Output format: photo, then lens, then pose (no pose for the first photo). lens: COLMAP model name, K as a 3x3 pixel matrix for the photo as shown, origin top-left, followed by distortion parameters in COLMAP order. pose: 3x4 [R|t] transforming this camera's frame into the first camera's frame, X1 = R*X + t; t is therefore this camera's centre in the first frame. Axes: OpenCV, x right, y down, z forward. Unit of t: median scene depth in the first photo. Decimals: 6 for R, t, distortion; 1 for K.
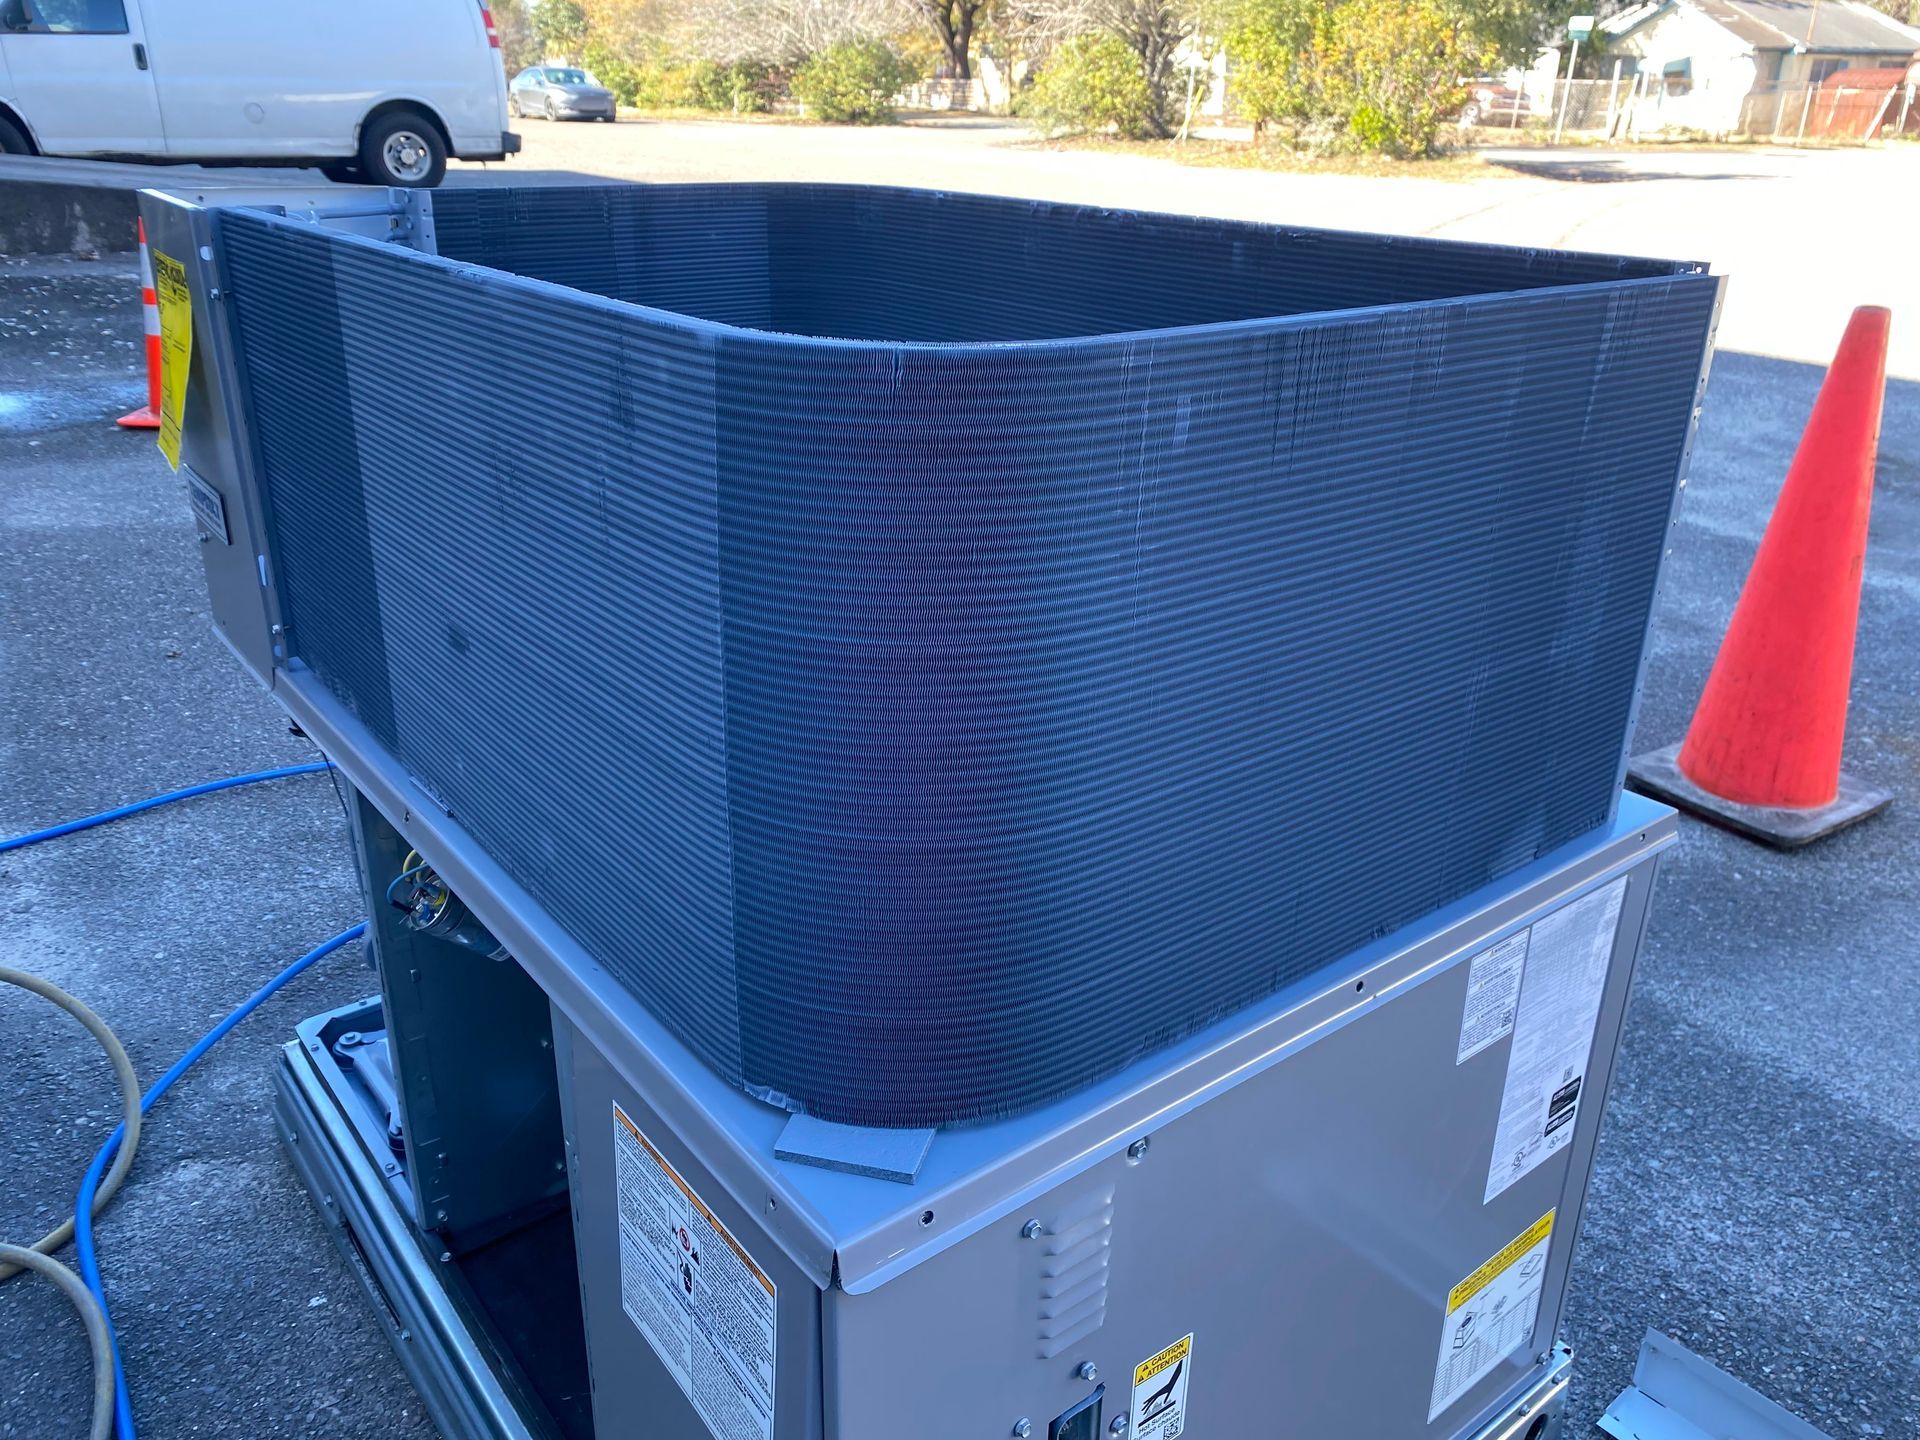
lens RADIAL K [[1477.9, 0, 960.9], [0, 1477.9, 713.1], [0, 0, 1]] dist [-0.001707, -0.001376]
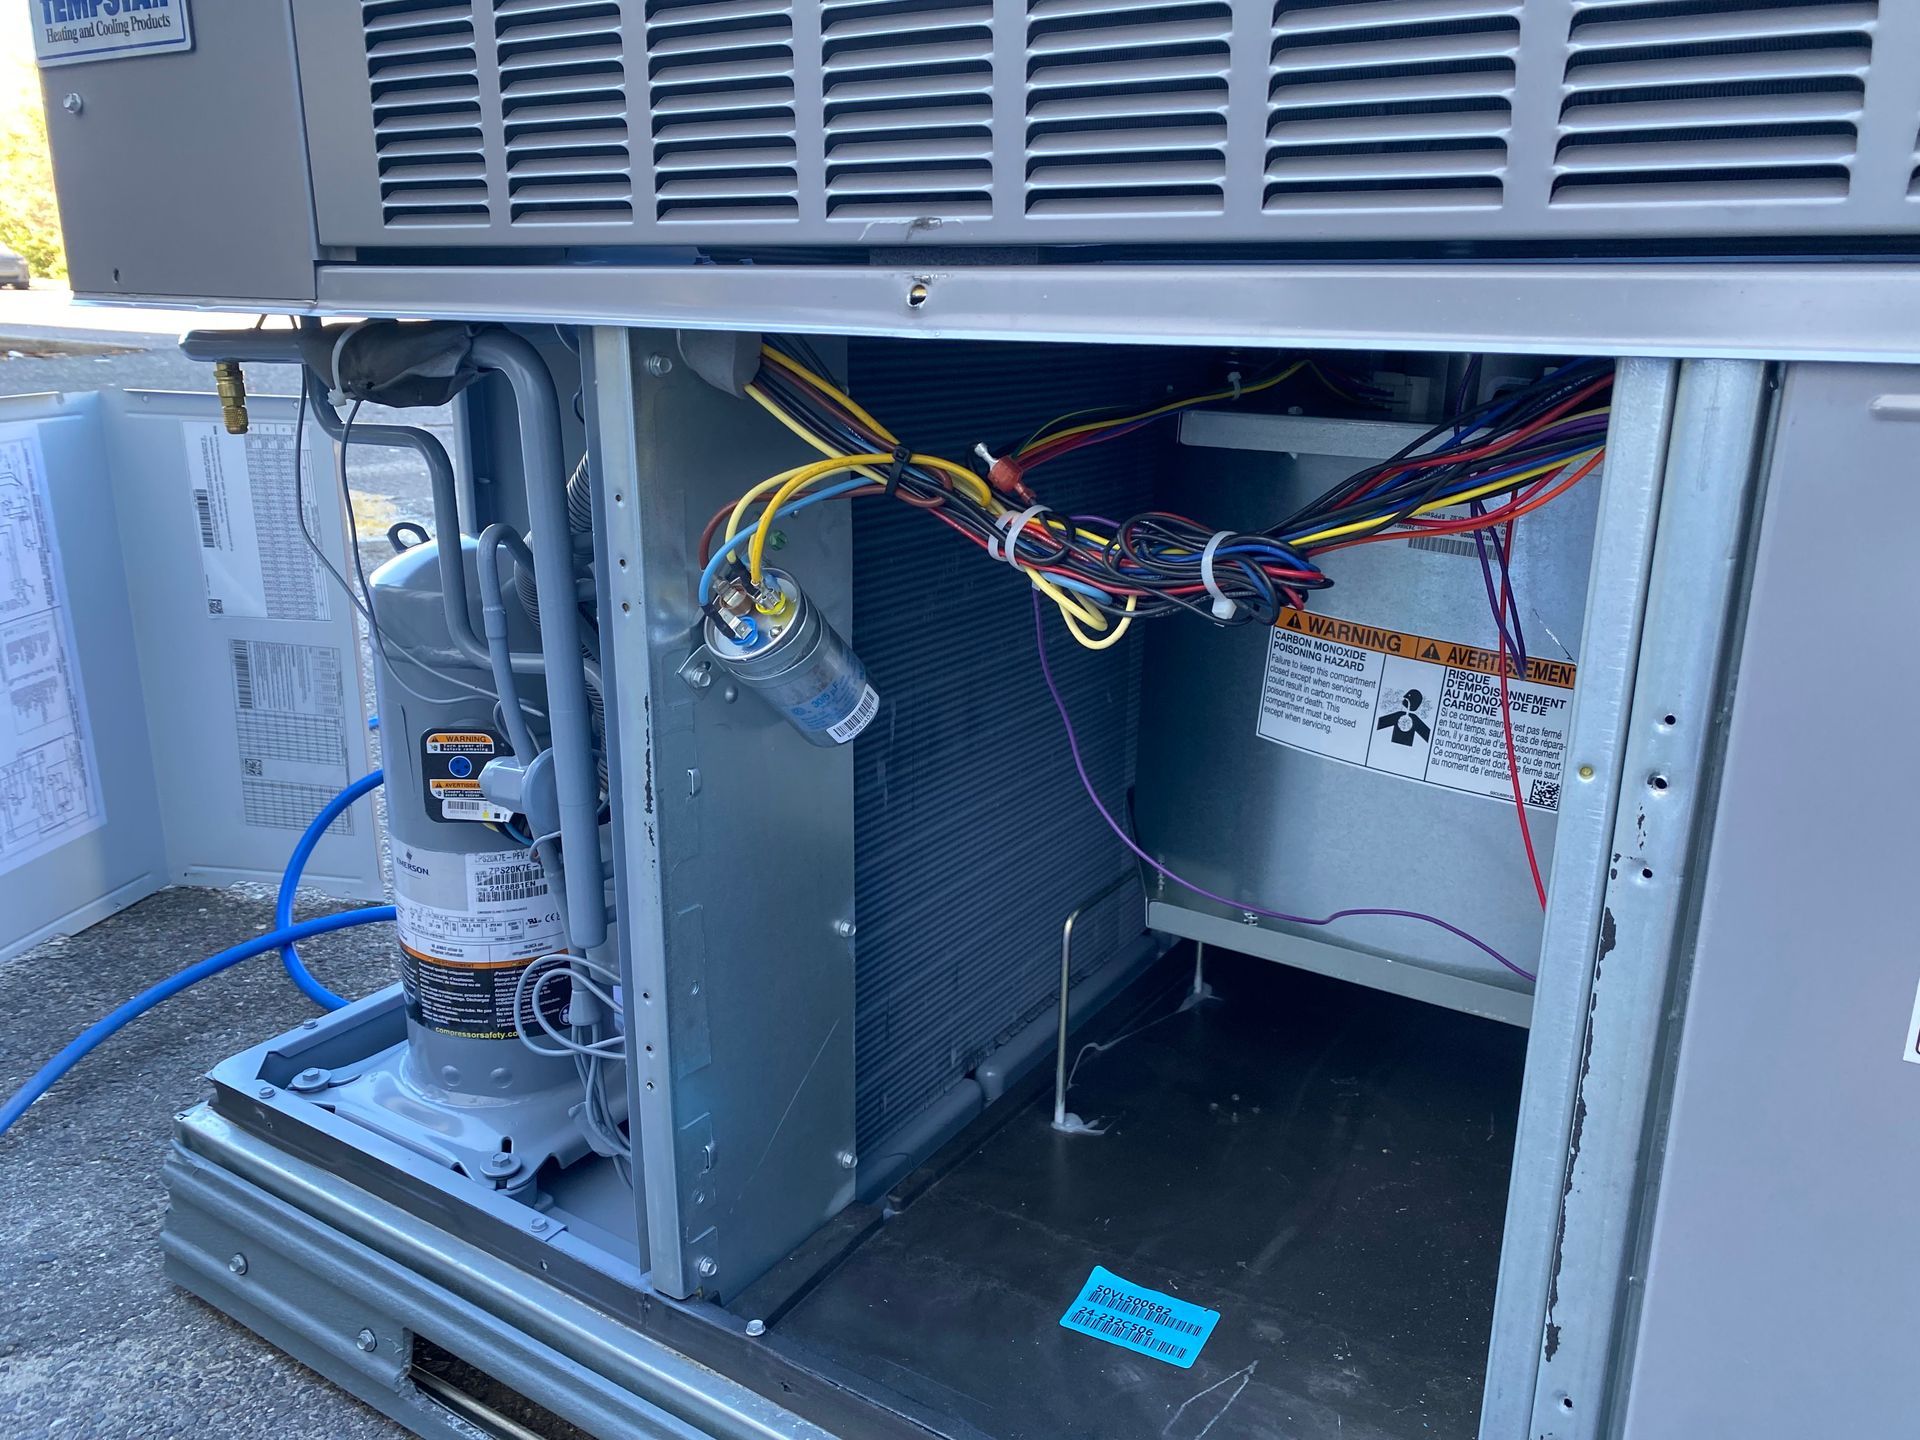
lens RADIAL K [[1477.9, 0, 962.5], [0, 1477.9, 726.8], [0, 0, 1]] dist [-0.001707, -0.001376]
pose [[0.942207, -0.100013, 0.319755, -0.334402], [0.131969, 0.988034, -0.079830, 0.158948], [-0.307945, 0.117414, 0.944131, 0.343314]]
